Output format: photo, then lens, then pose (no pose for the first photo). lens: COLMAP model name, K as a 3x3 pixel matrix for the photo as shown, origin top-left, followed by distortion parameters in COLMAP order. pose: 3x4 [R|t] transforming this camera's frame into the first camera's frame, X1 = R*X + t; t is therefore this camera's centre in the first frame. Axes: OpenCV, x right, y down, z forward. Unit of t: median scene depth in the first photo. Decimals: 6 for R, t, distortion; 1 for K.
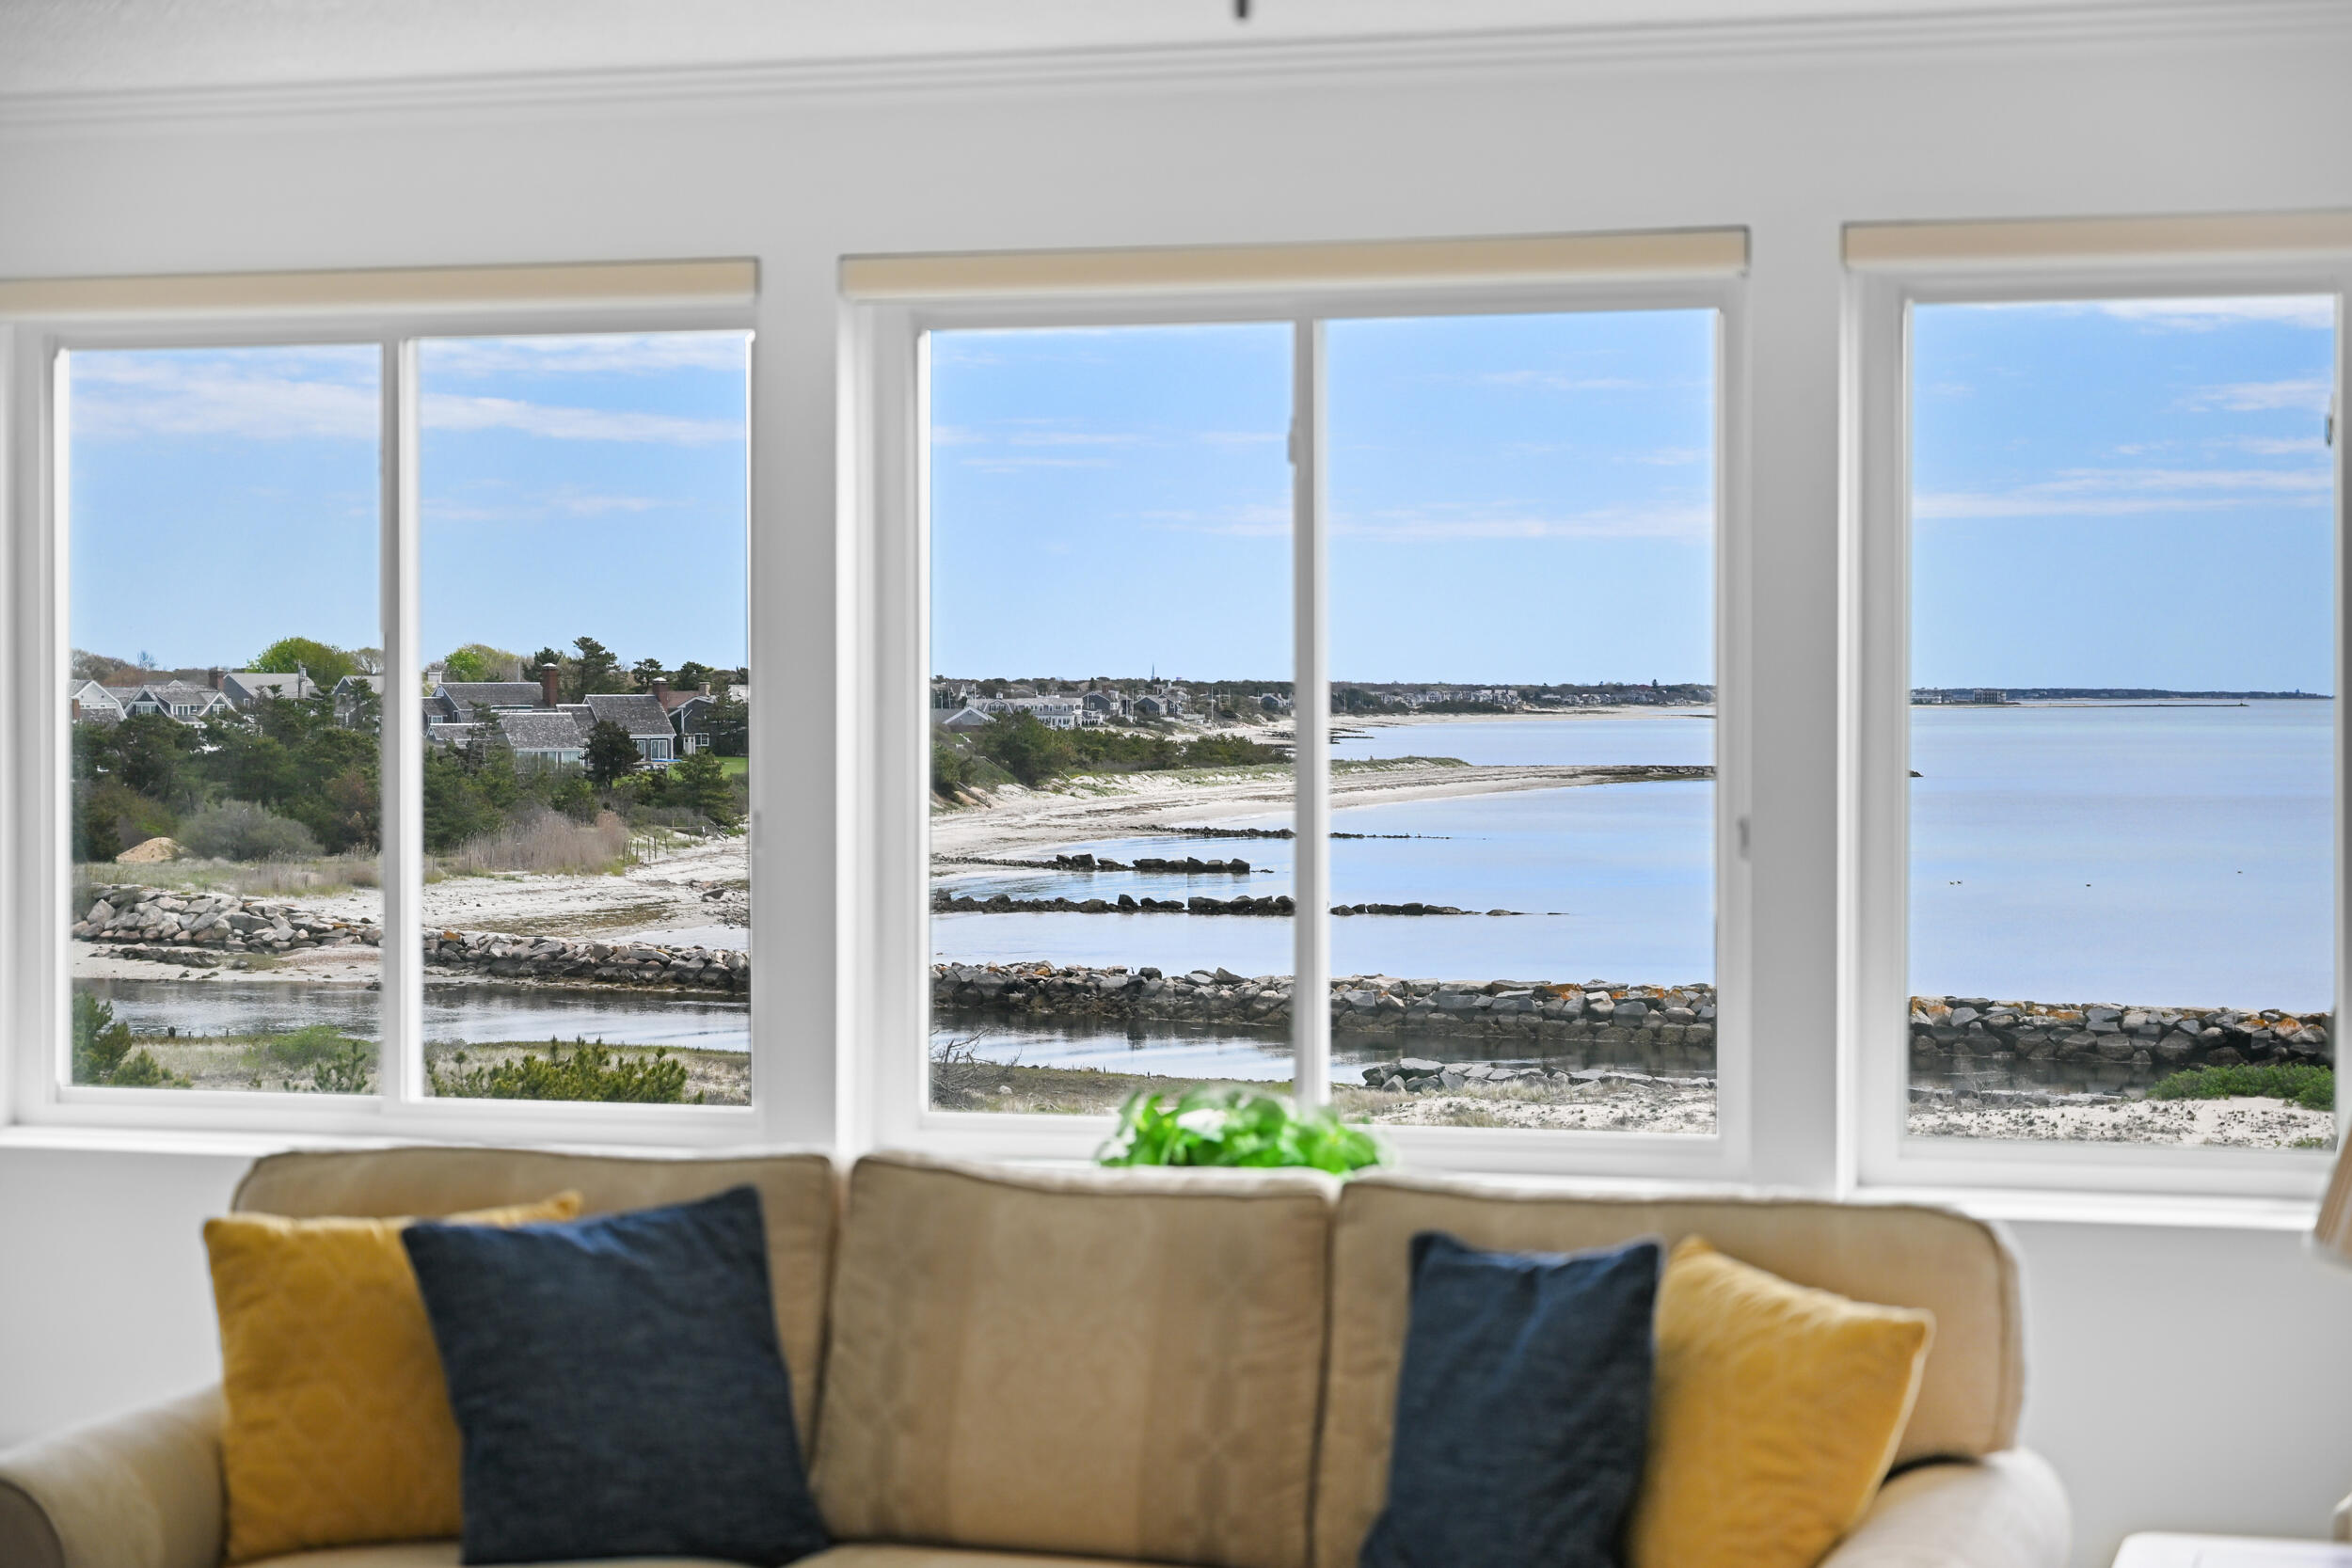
lens RADIAL K [[4299.1, 0, 1175.7], [0, 4299.1, 796.0], [0, 0, 1]] dist [-0.017481, 0.000000]
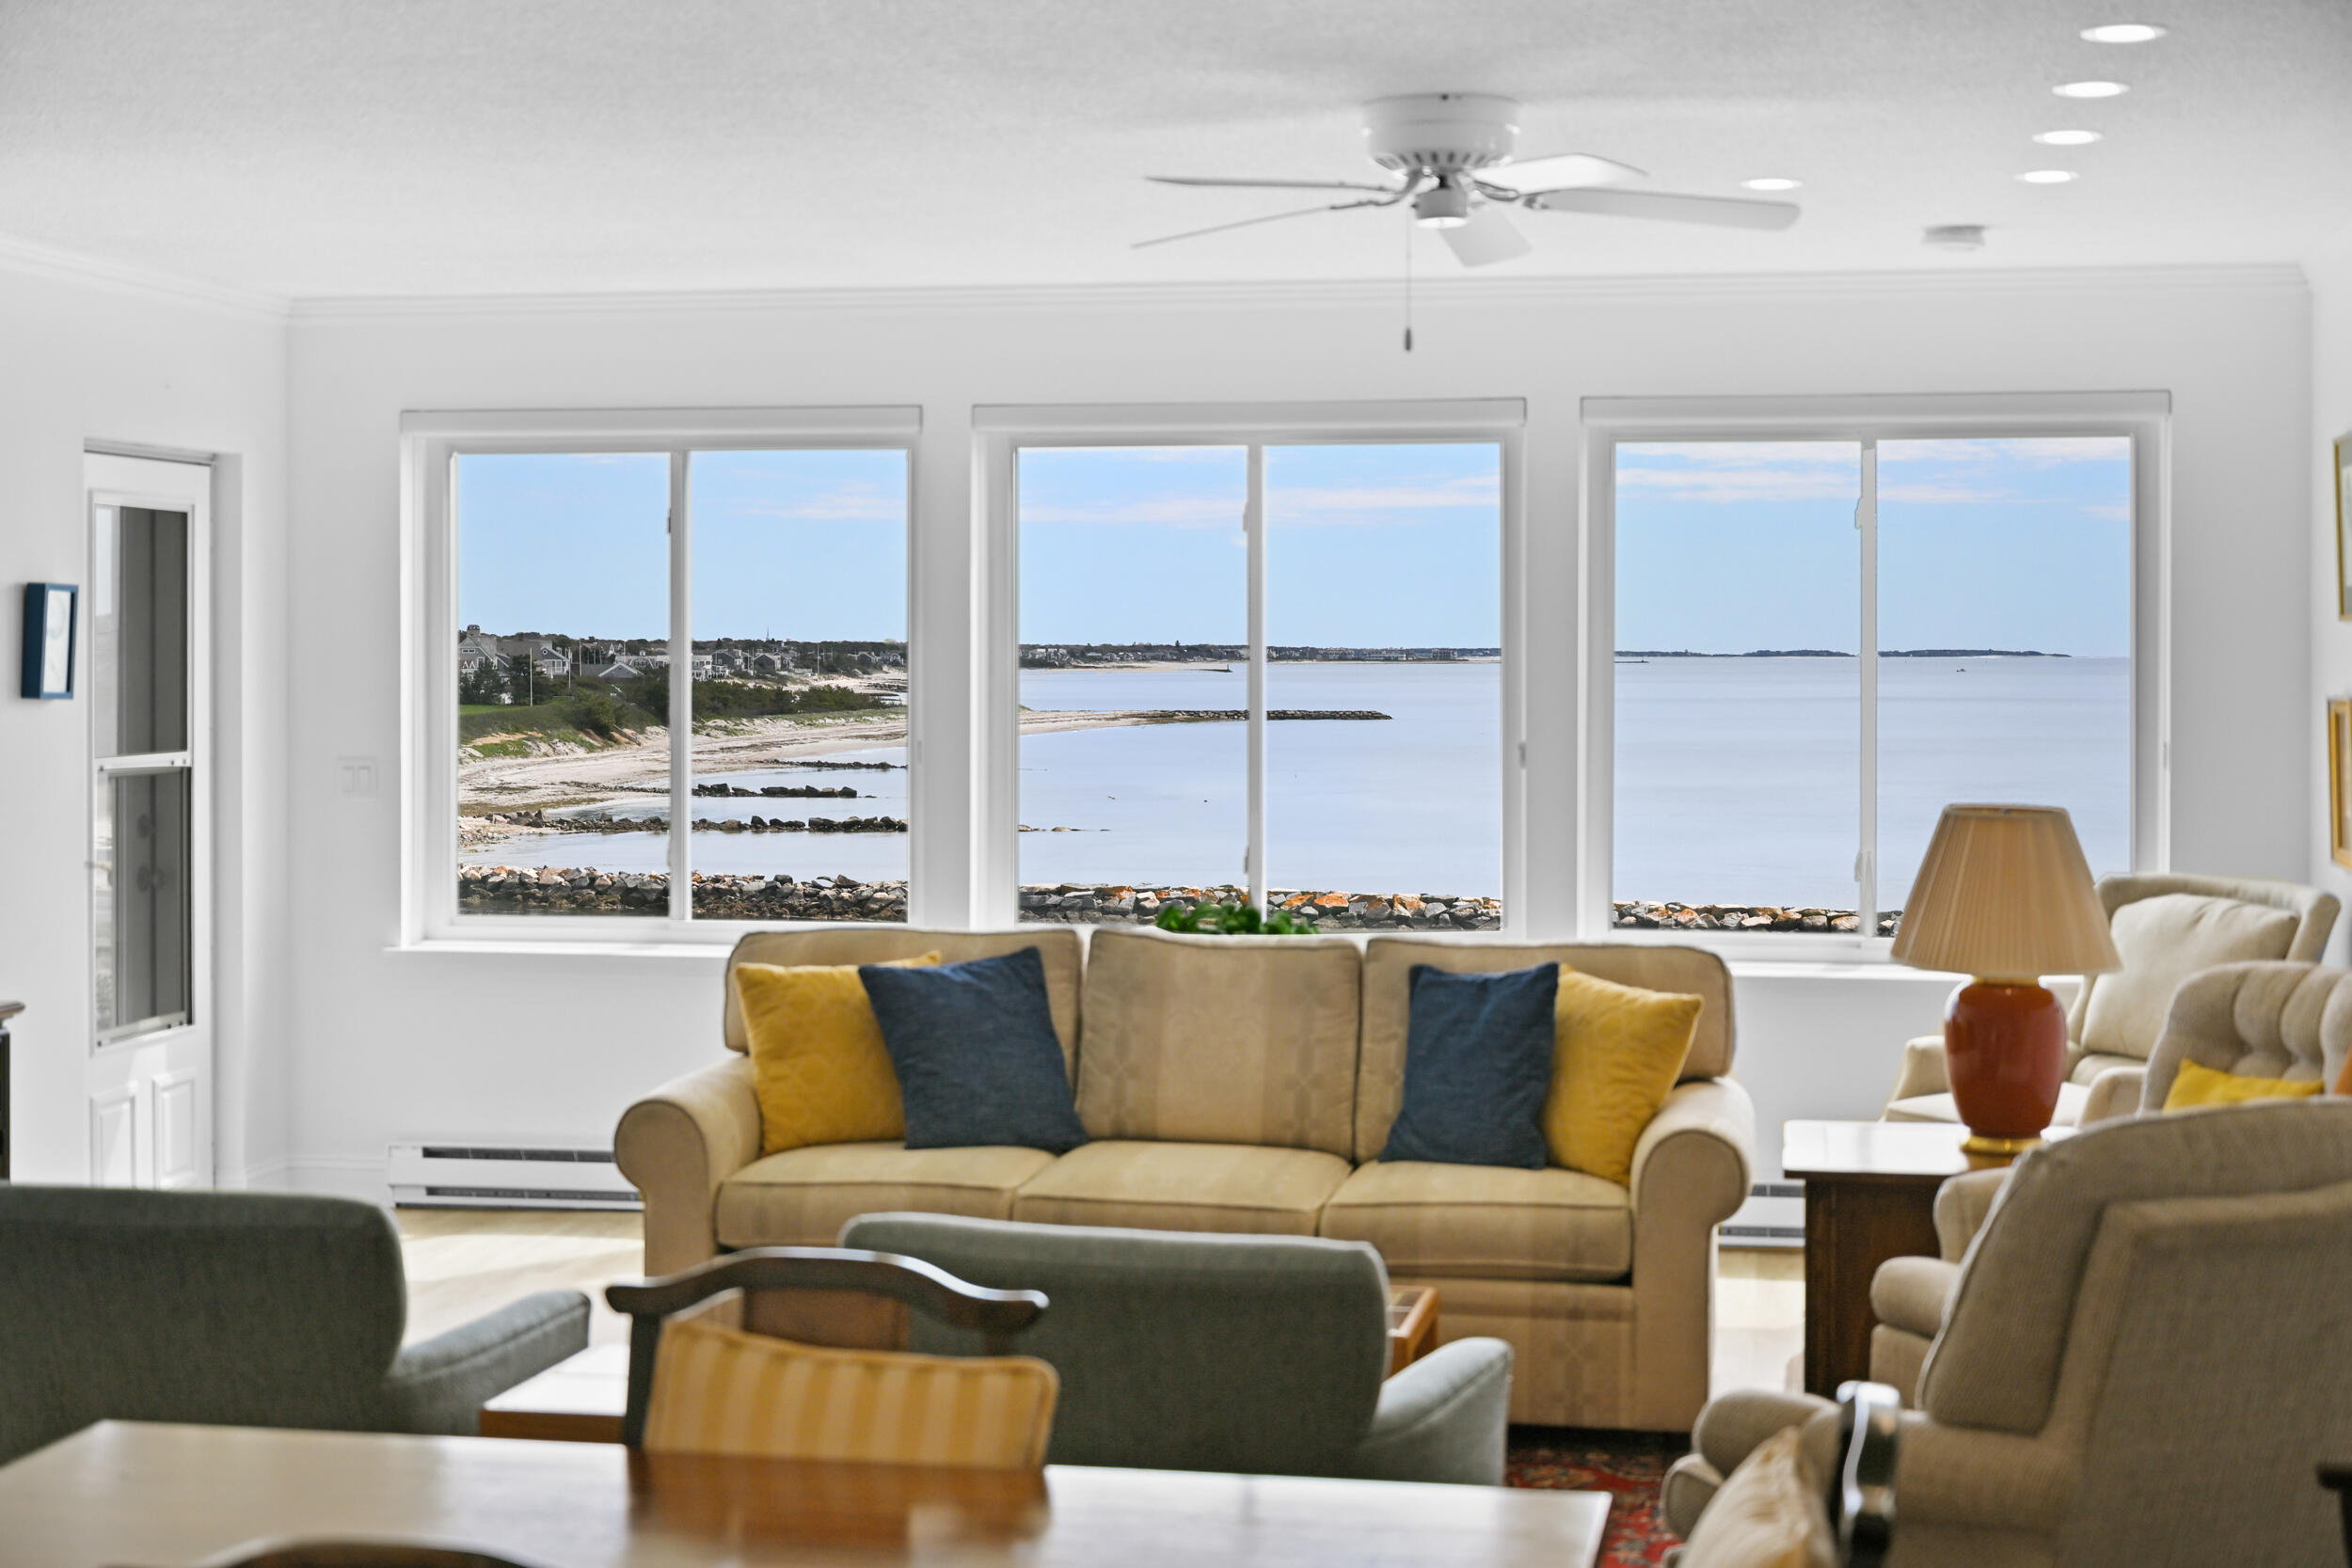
lens RADIAL K [[3514.6, 0, 1175.6], [0, 3514.6, 768.6], [0, 0, 1]] dist [-0.043451, 0.000000]
pose [[0.993826, -0.002745, 0.110914, -0.207450], [0.001699, 0.999953, 0.009522, 0.001805], [-0.110935, -0.009275, 0.993784, -0.483222]]
